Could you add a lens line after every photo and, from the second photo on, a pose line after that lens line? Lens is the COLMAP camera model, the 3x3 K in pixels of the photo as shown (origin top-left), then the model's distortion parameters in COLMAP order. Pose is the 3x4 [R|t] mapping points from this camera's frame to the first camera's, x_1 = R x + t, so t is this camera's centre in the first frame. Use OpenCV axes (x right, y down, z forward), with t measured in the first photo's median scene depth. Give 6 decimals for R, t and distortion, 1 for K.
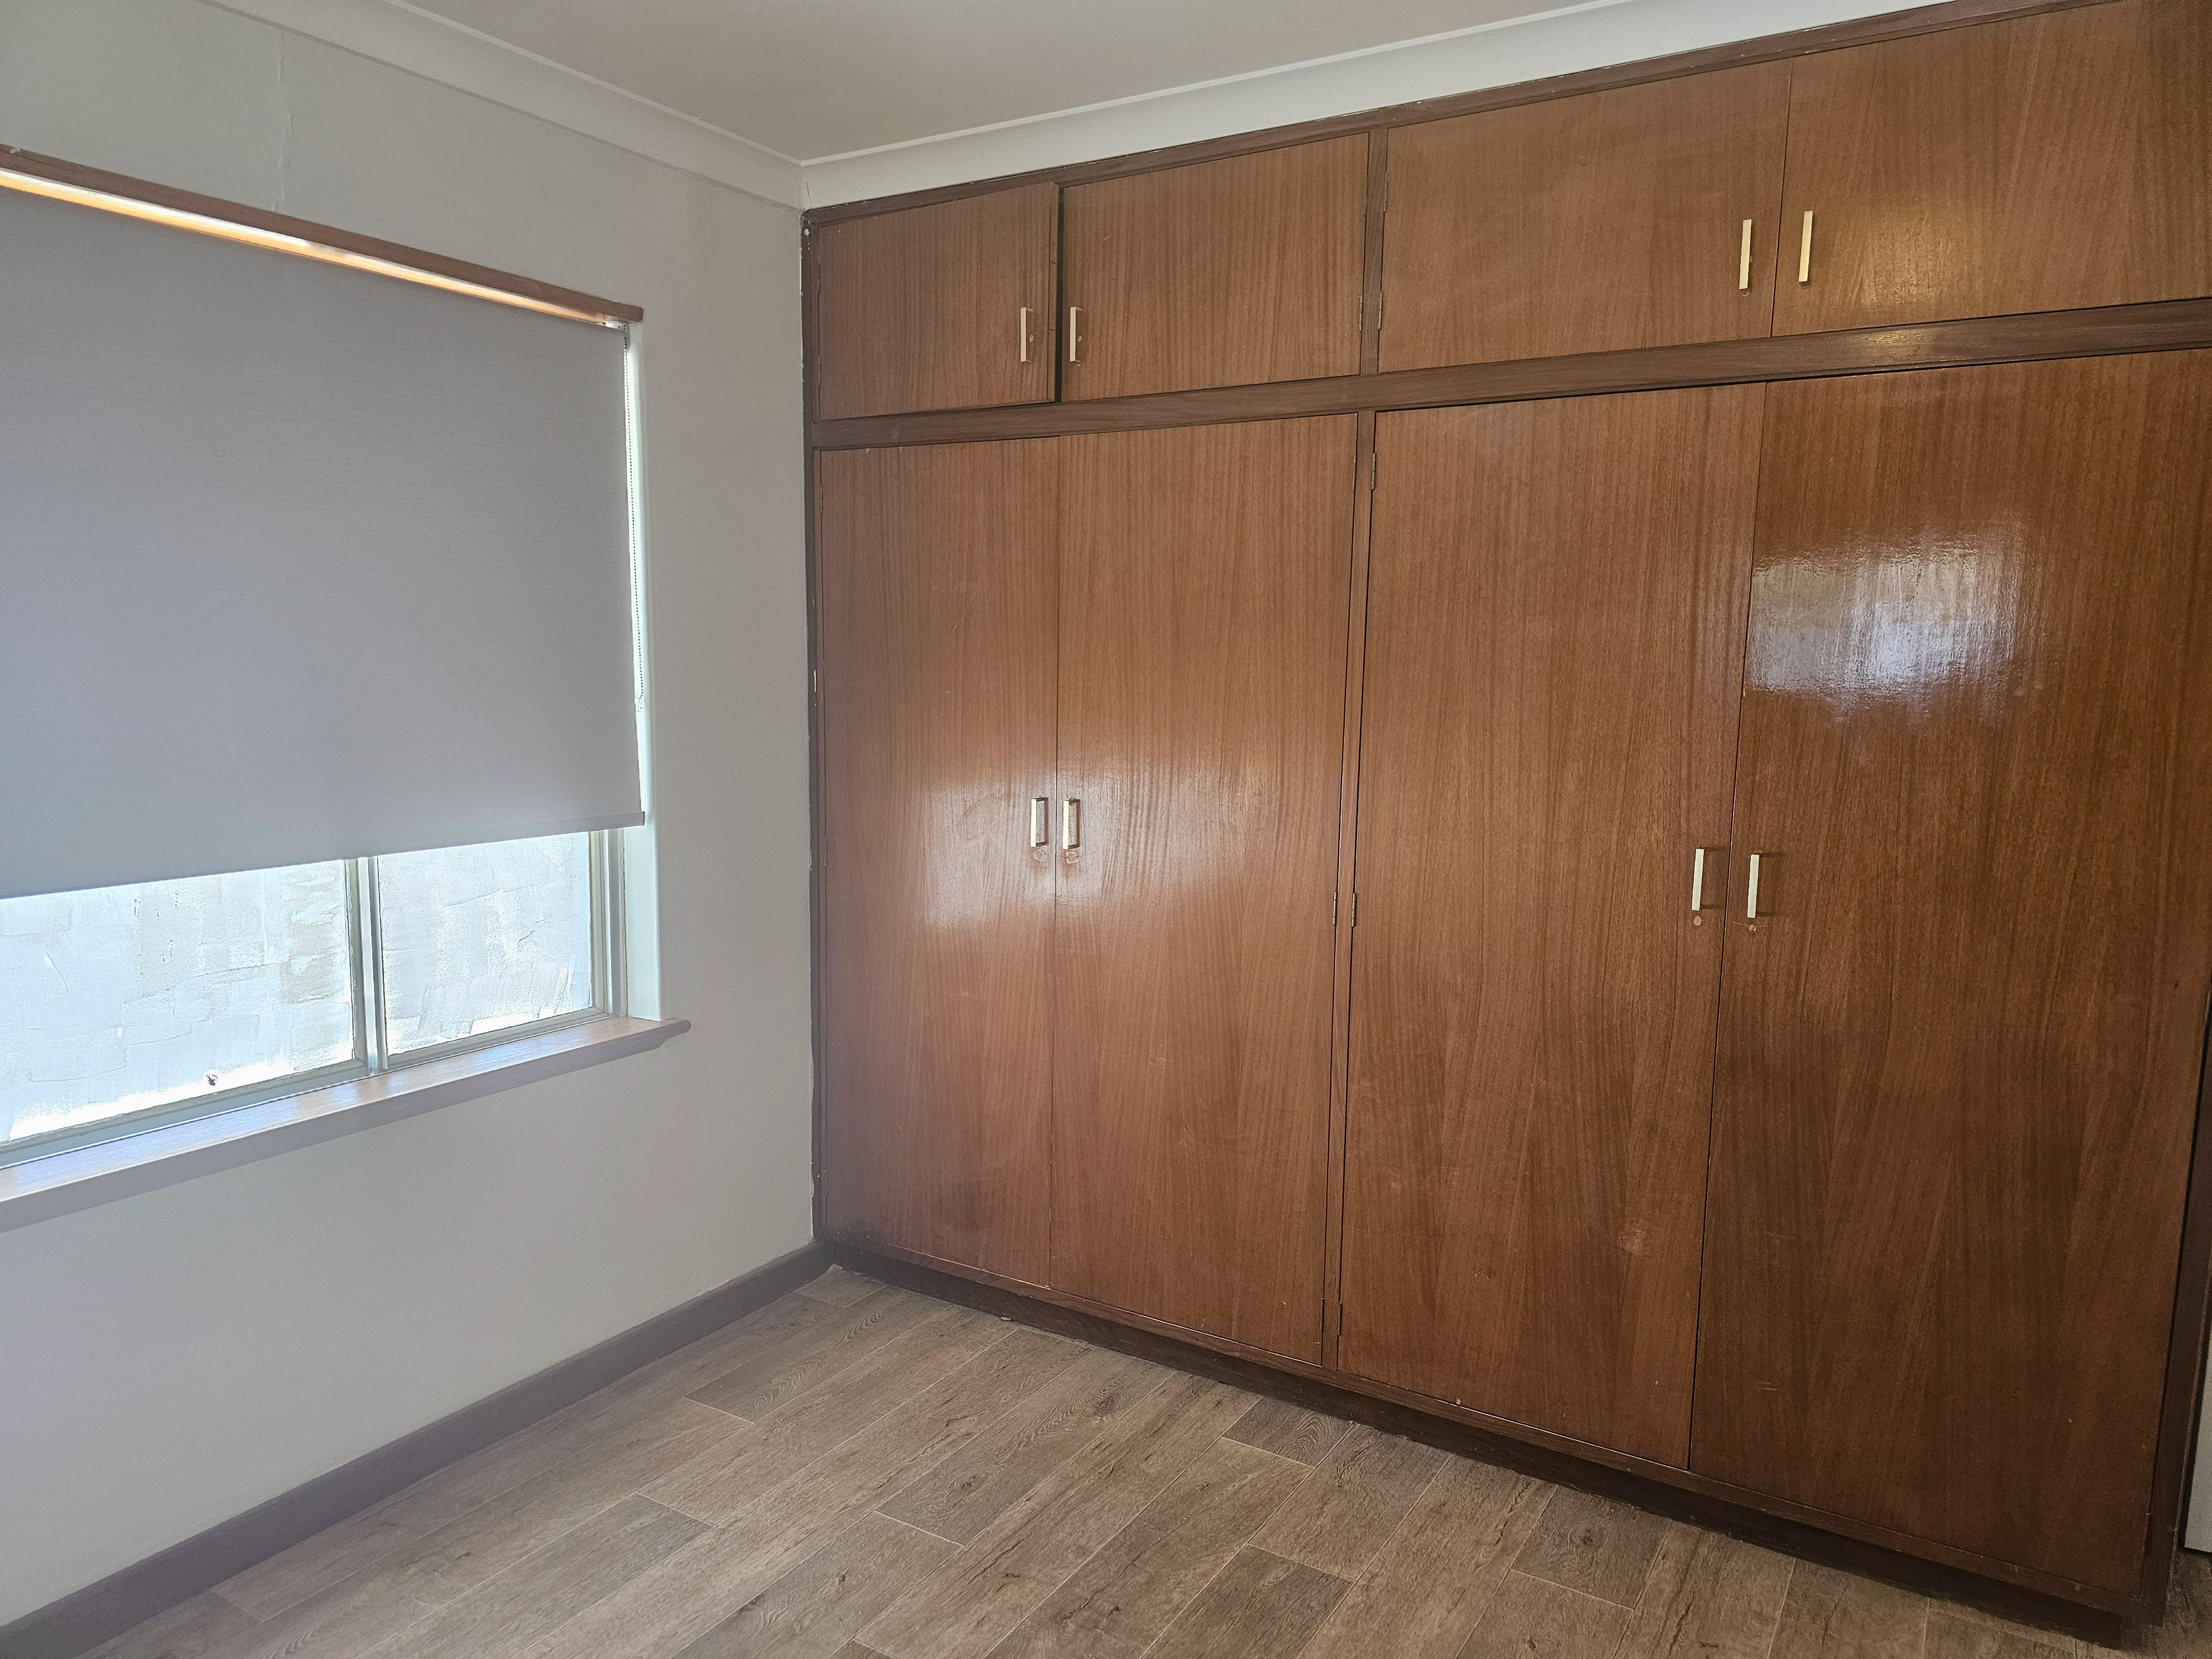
lens RADIAL K [[1487.5, 0, 1109.5], [0, 1487.5, 828.1], [0, 0, 1]] dist [0.026487, -0.030128]
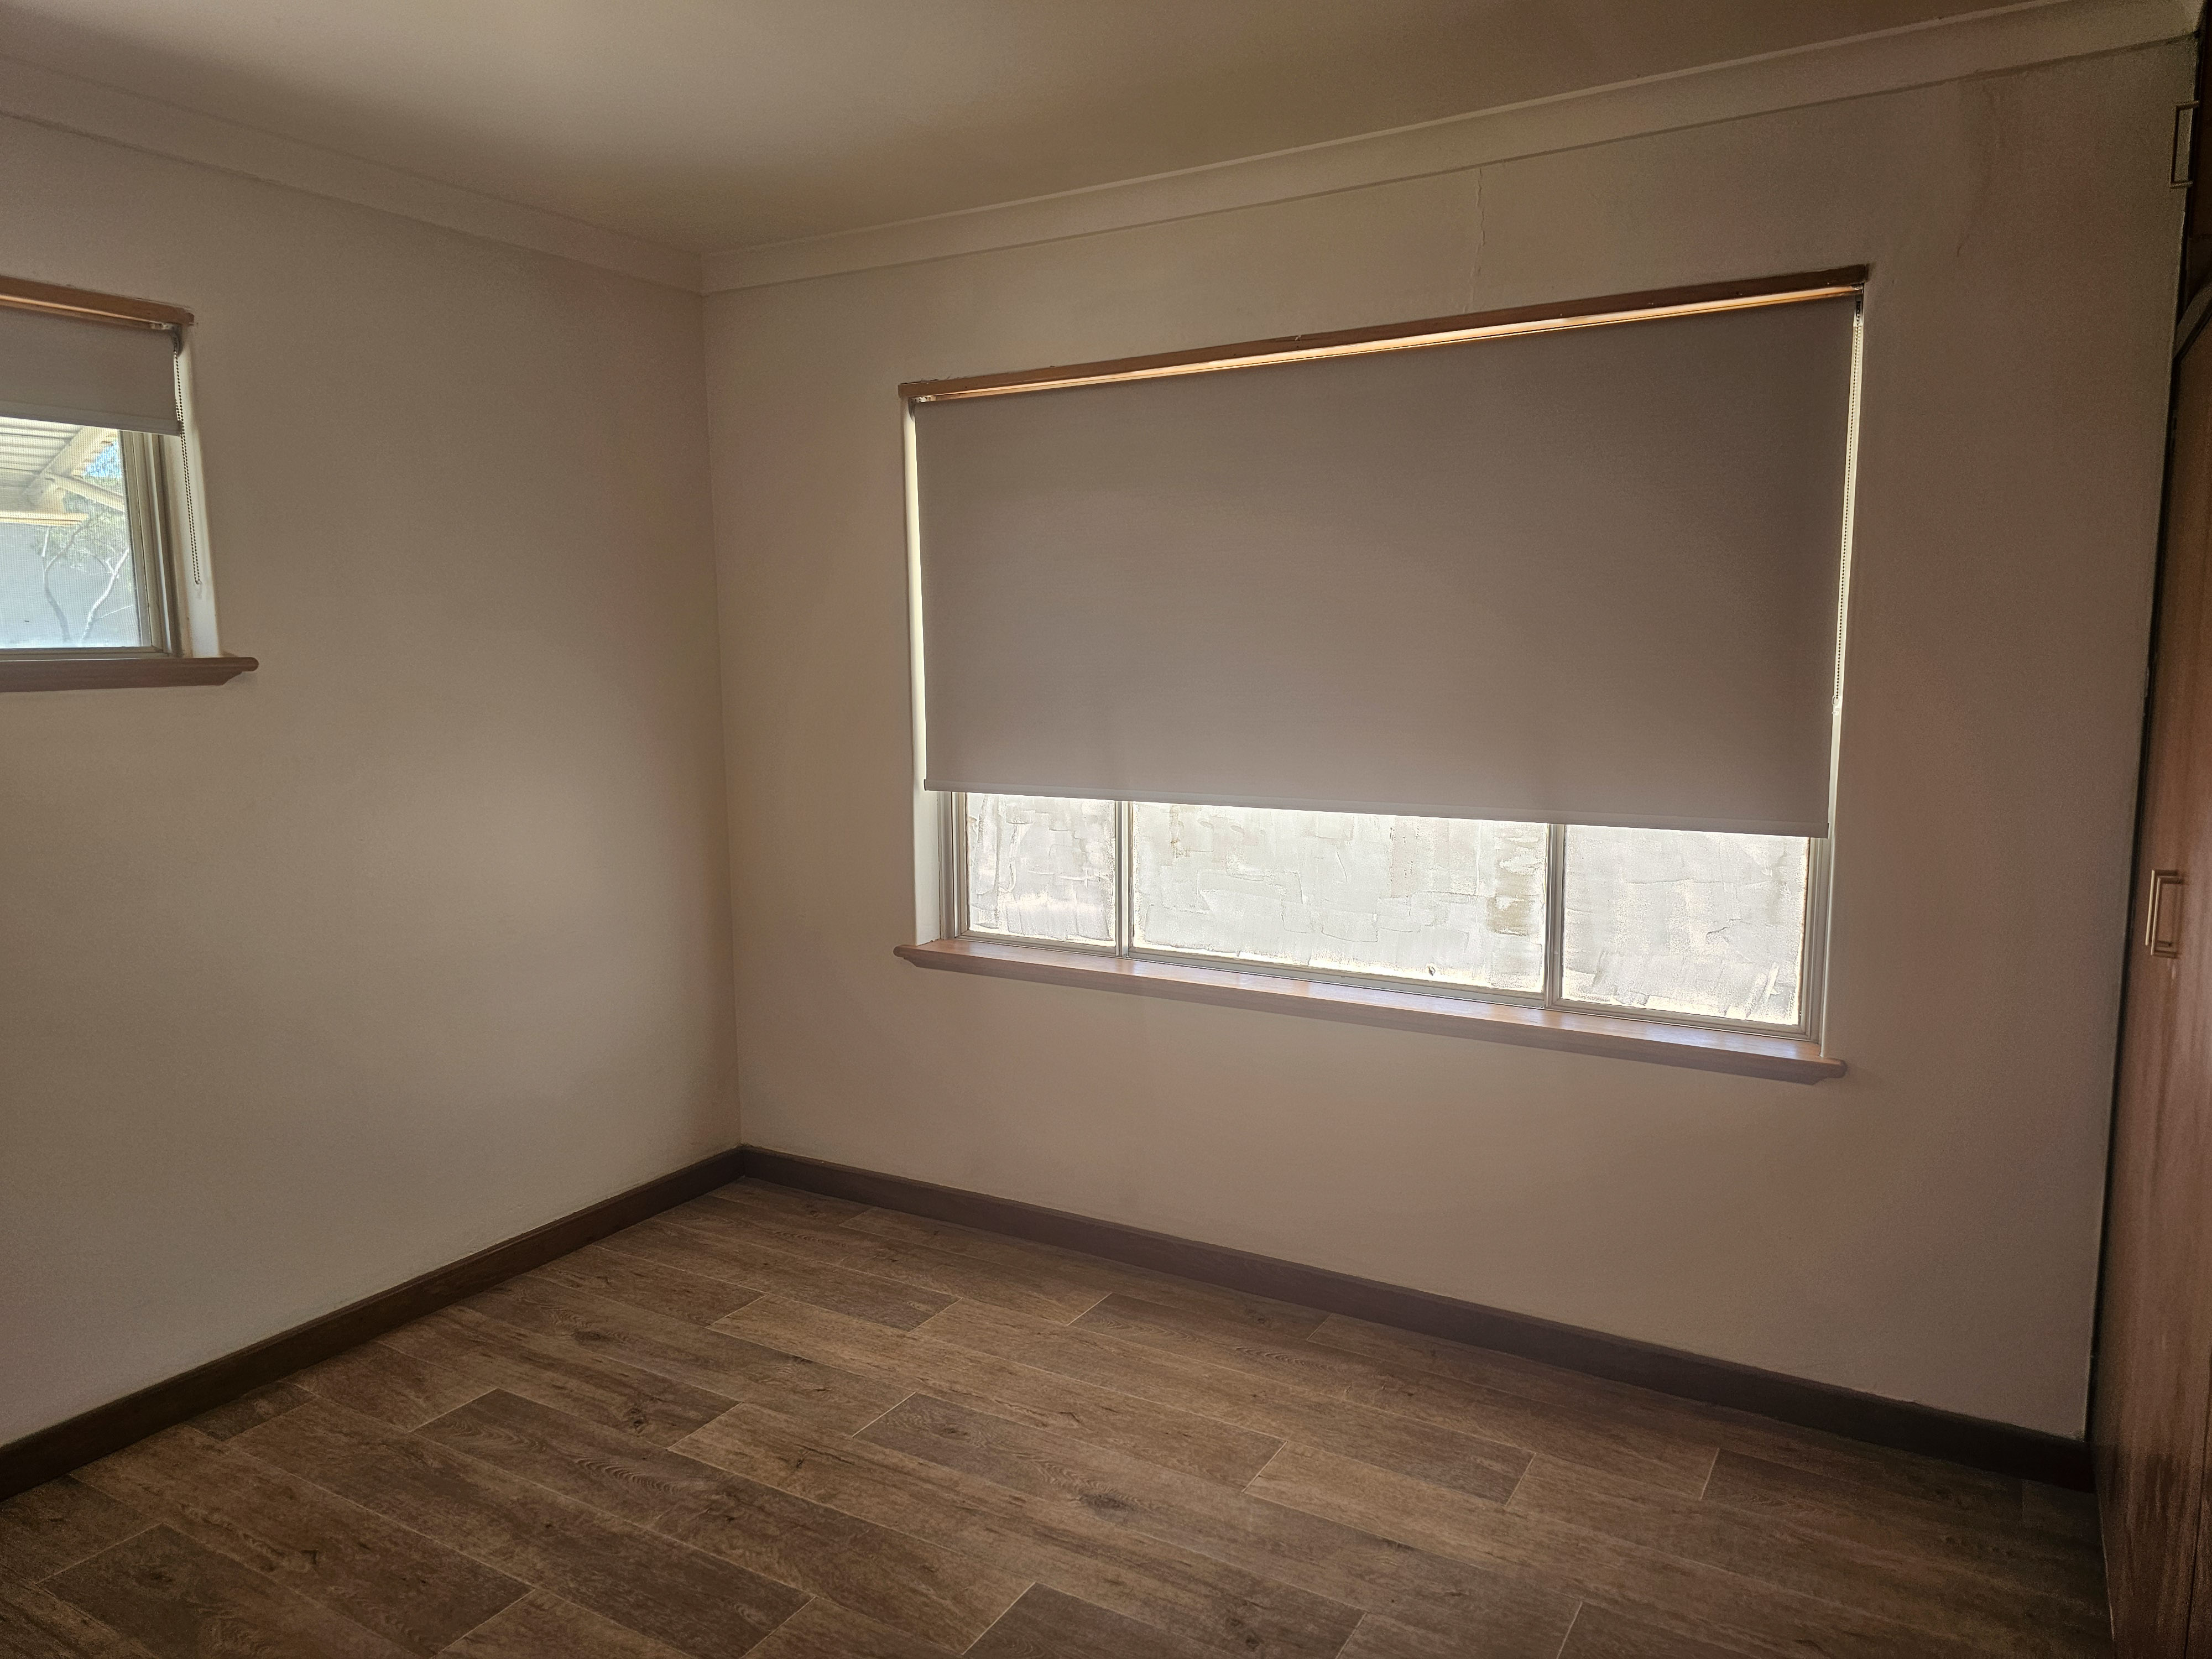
lens RADIAL K [[1487.5, 0, 1109.5], [0, 1487.5, 828.1], [0, 0, 1]] dist [0.026487, -0.030128]
pose [[0.007203, 0.115109, -0.993327, 0.665300], [-0.106118, 0.987831, 0.113703, -0.074448], [0.994327, 0.104591, 0.019331, 0.633319]]
